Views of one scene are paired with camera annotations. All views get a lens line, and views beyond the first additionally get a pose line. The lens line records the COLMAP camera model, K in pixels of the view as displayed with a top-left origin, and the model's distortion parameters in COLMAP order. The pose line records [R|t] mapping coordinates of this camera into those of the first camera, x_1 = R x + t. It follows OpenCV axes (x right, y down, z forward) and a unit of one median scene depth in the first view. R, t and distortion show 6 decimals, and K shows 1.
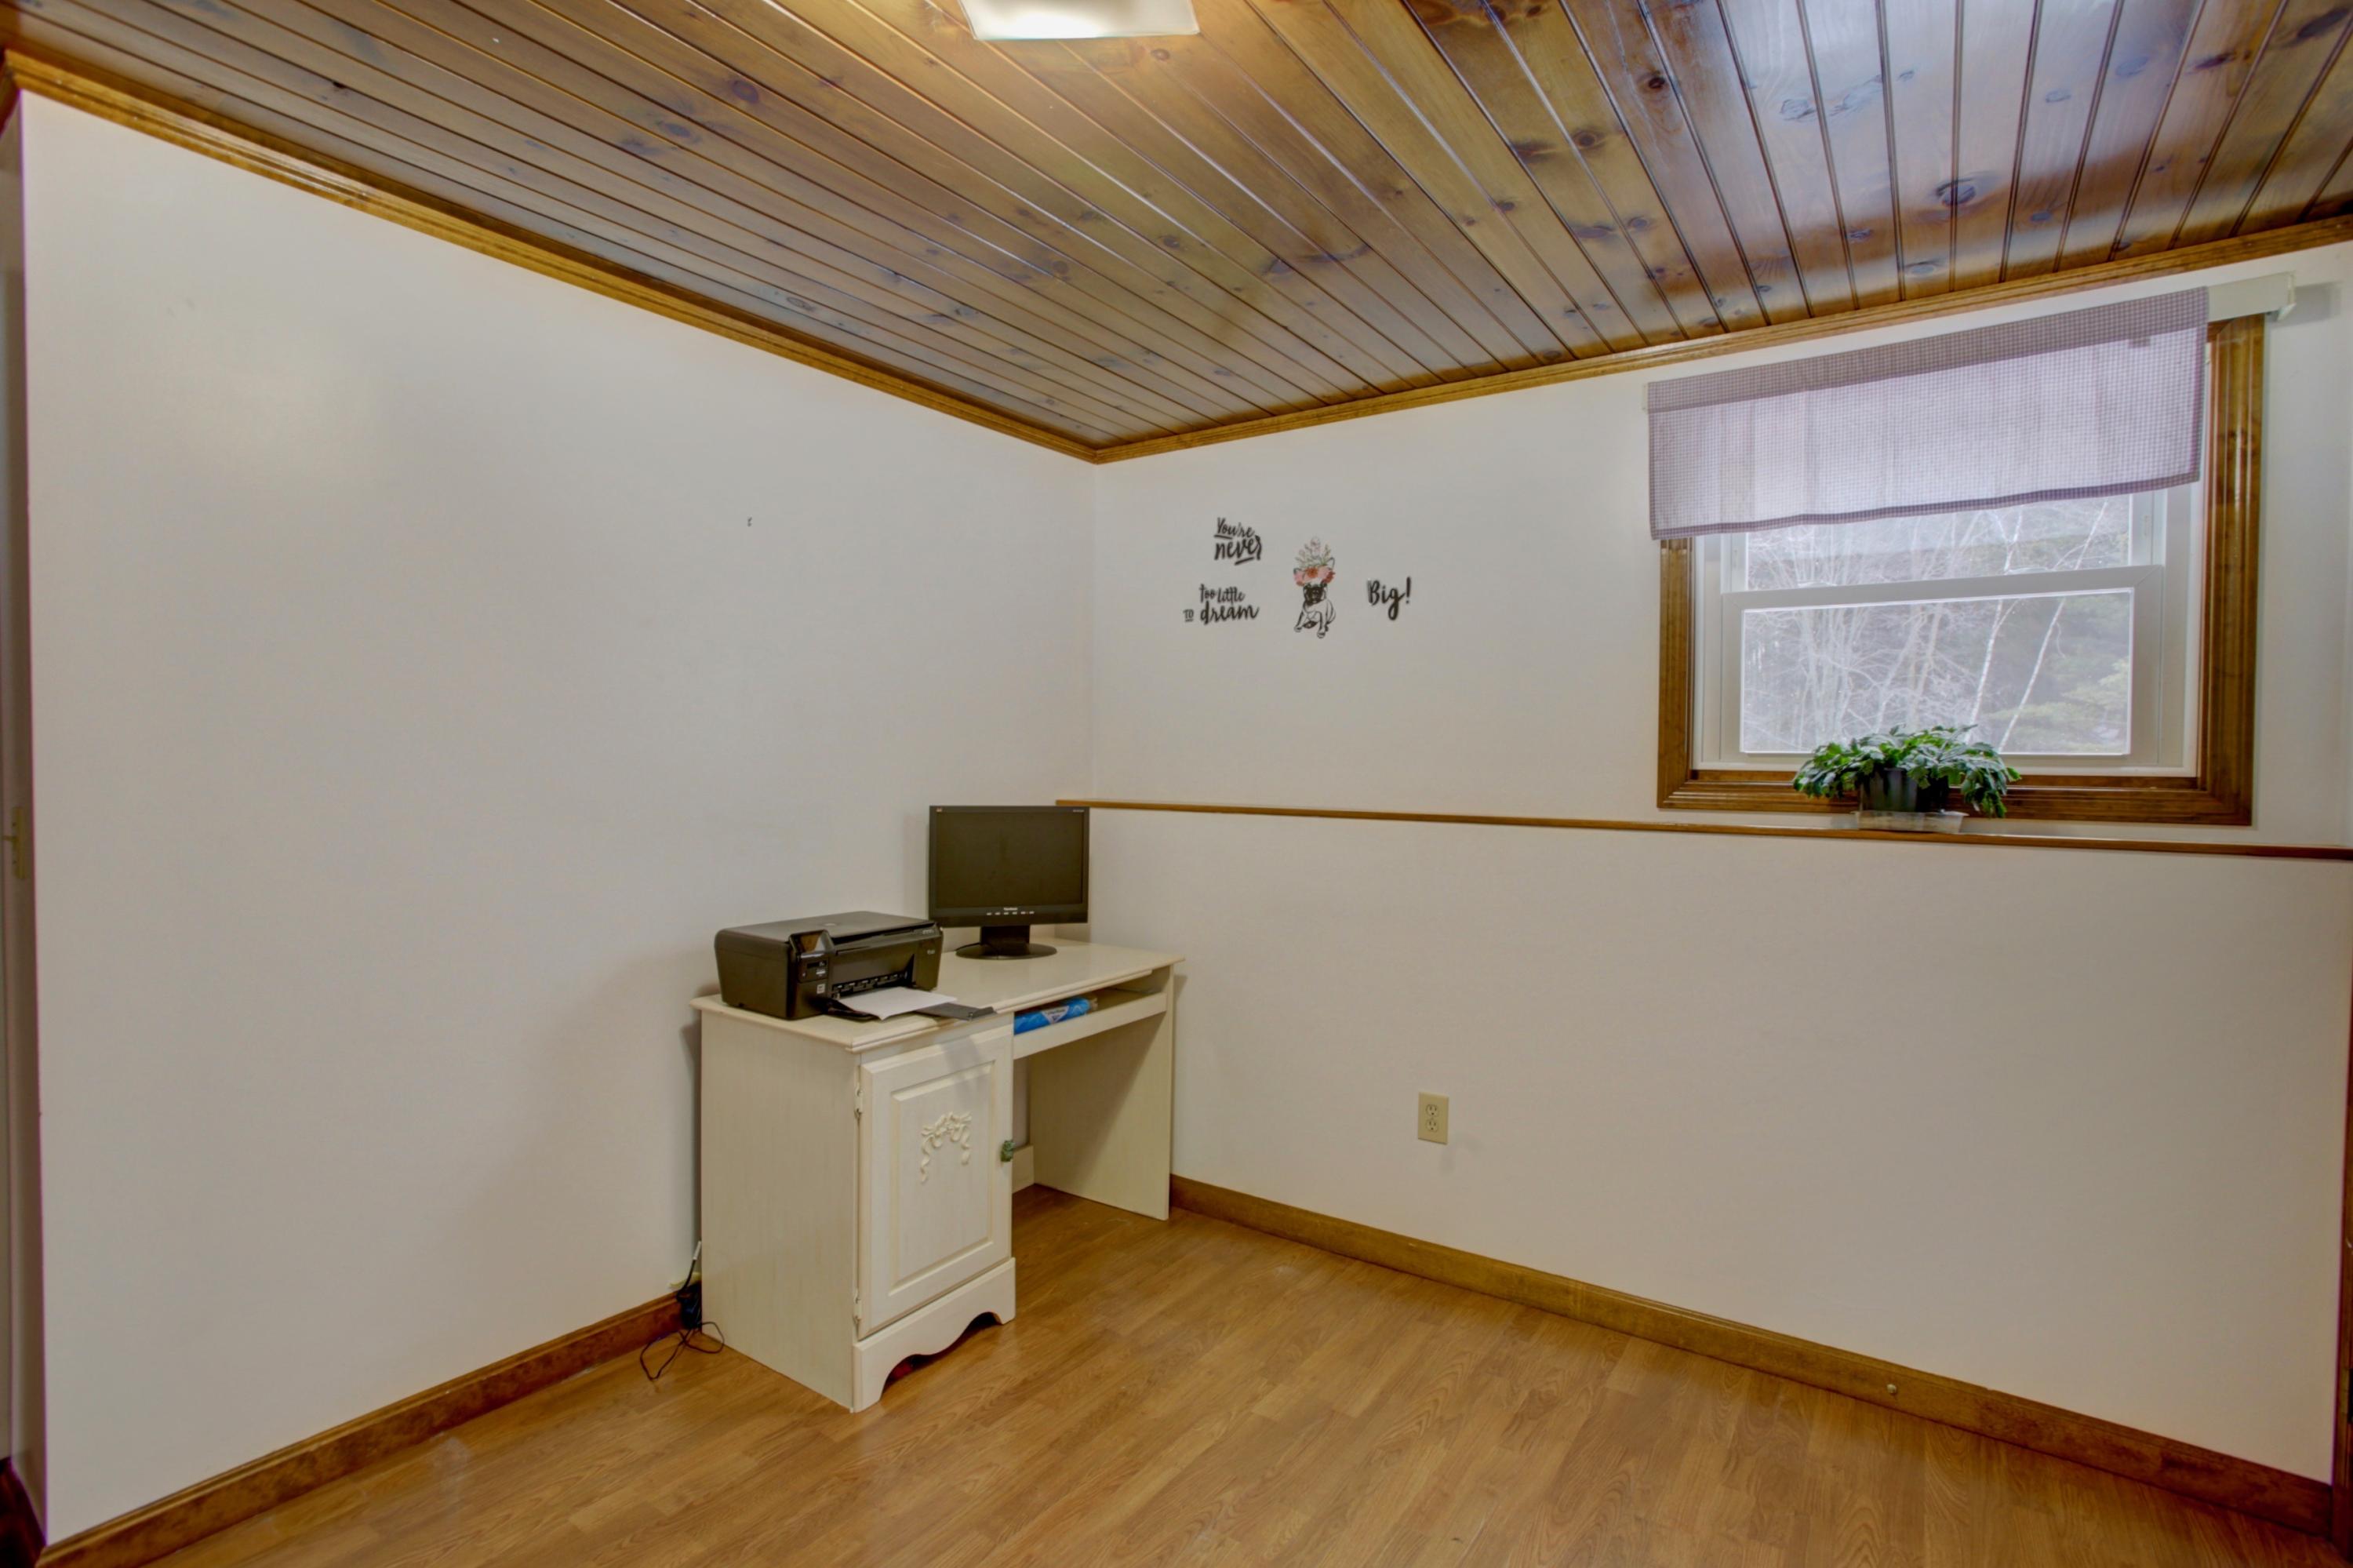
lens RADIAL K [[1102.0, 0, 1181.1], [0, 1102.0, 774.2], [0, 0, 1]] dist [-0.070502, 0.022865]
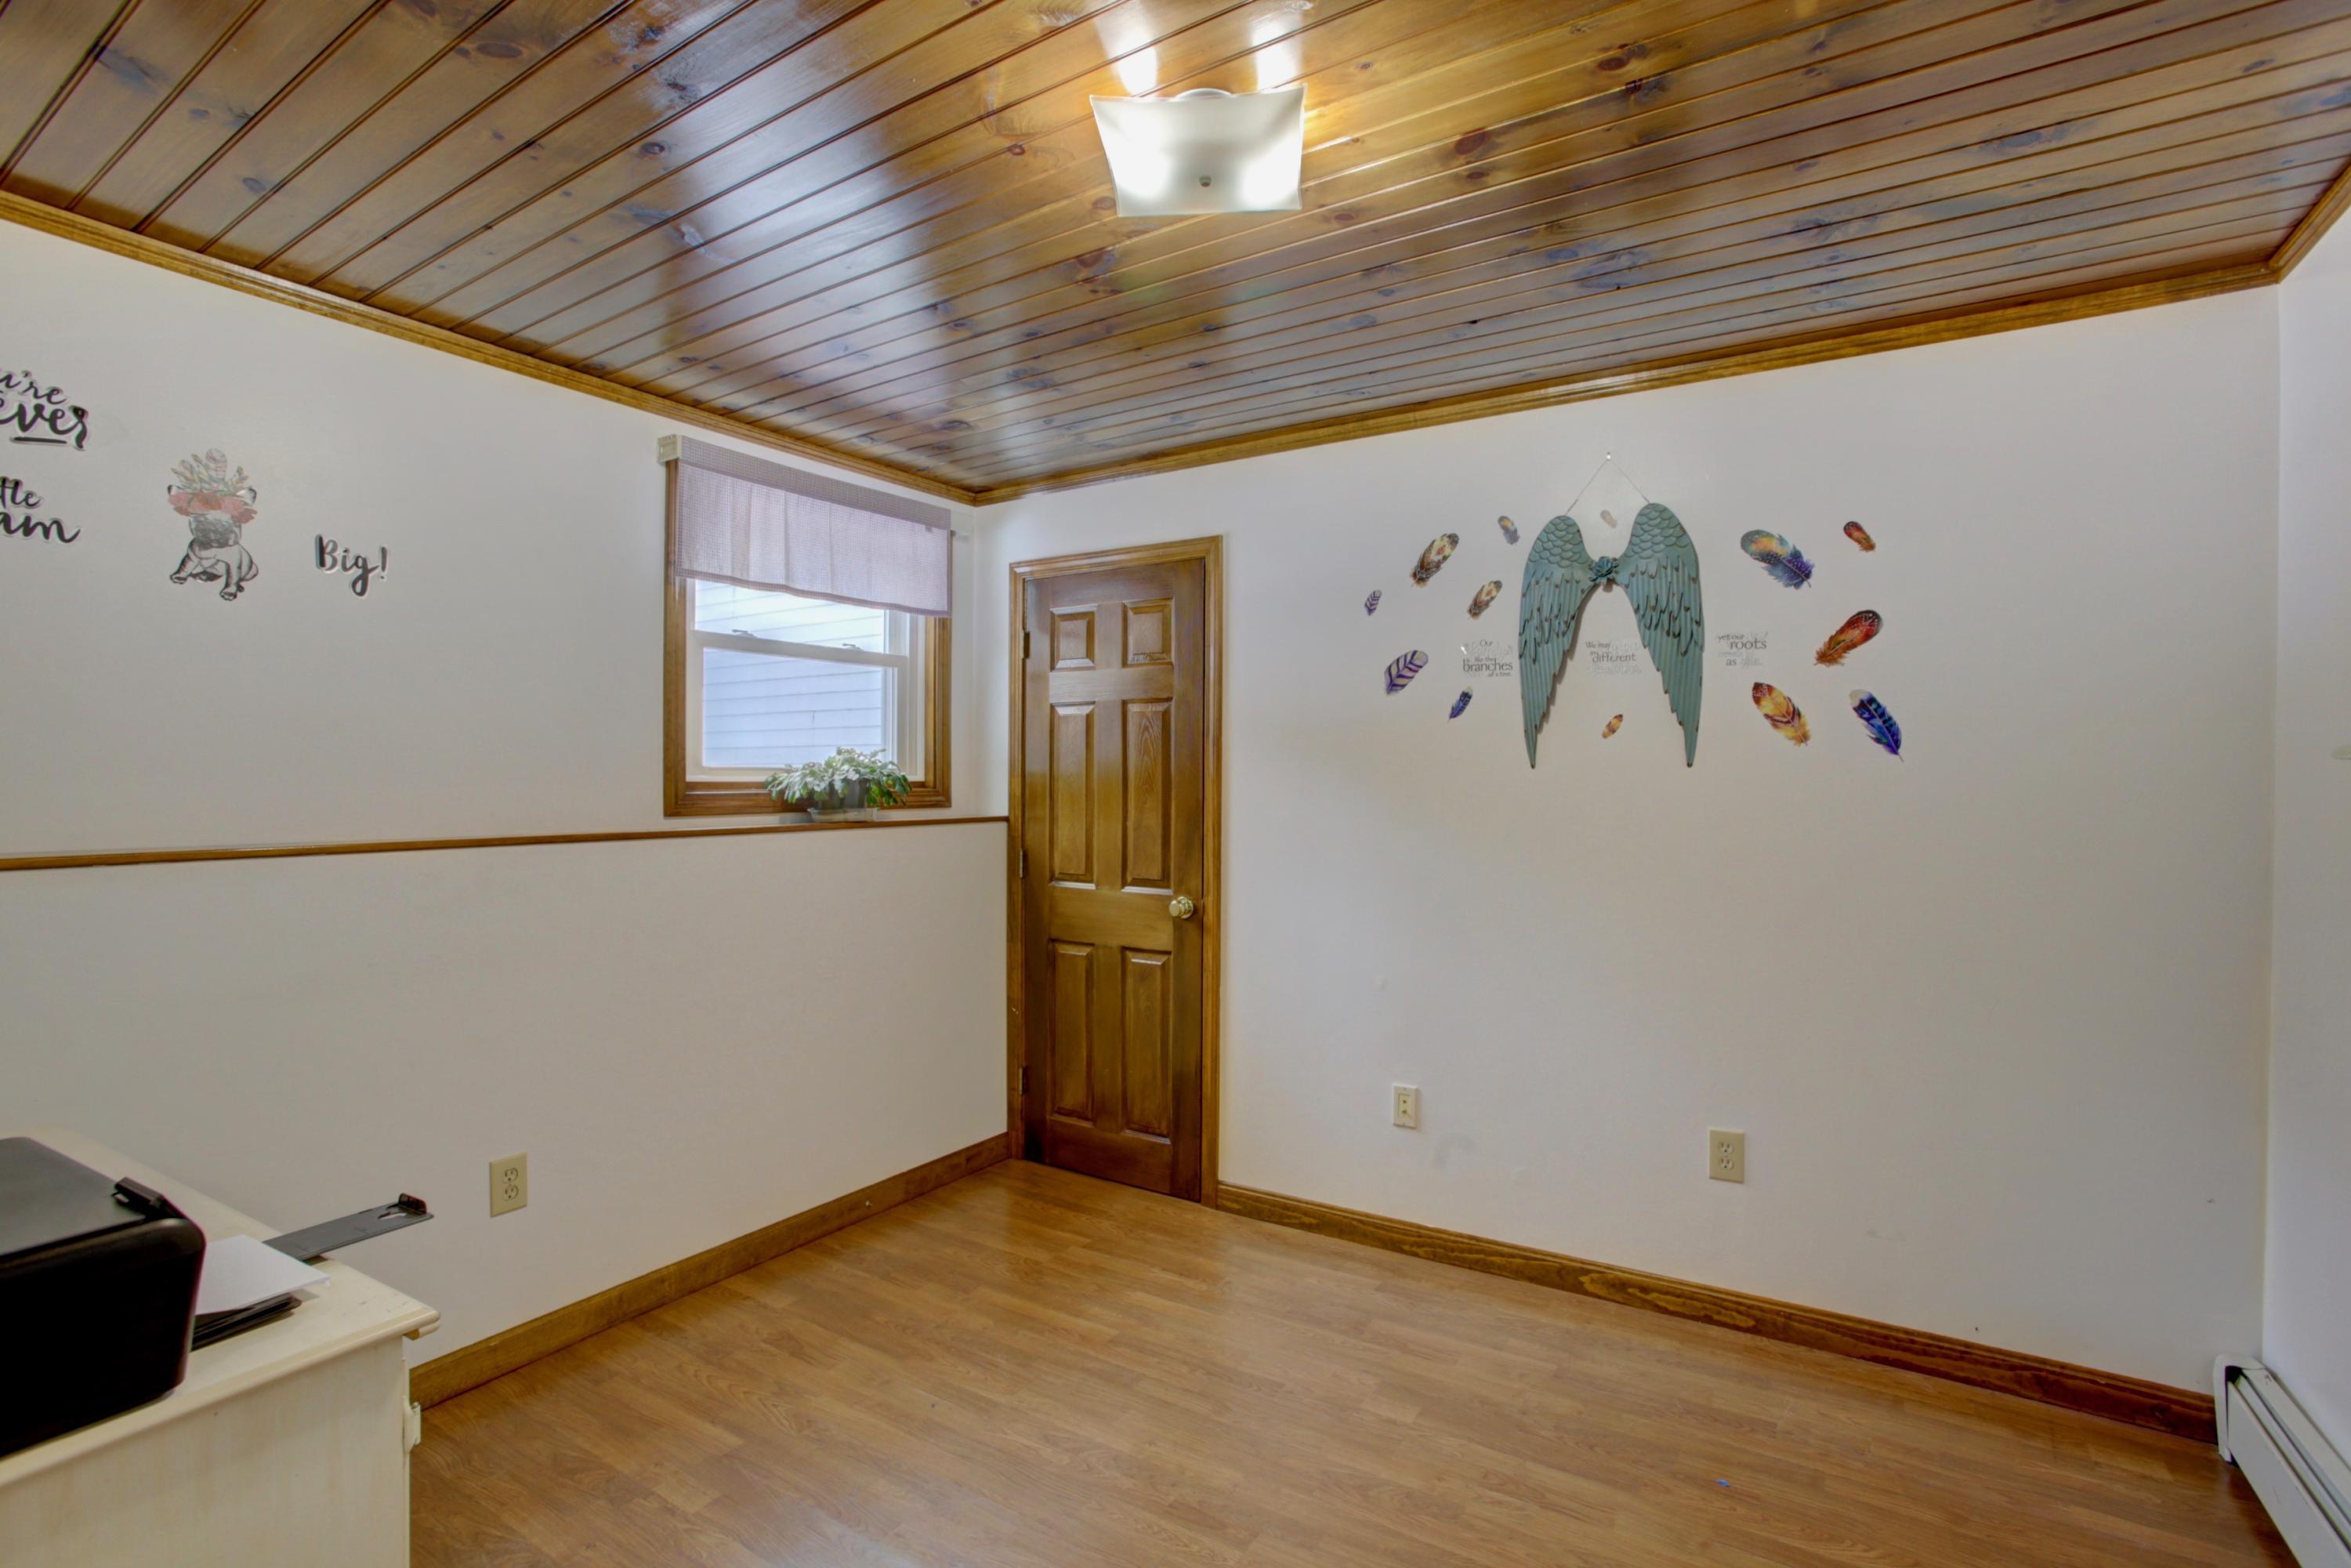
lens RADIAL K [[1100.9, 0, 1180.1], [0, 1100.9, 774.2], [0, 0, 1]] dist [-0.070502, 0.022865]
pose [[-0.069315, -0.010214, 0.997543, -0.737707], [0.010655, 0.999883, 0.010979, -0.020027], [-0.997538, 0.011390, -0.069198, 0.583872]]
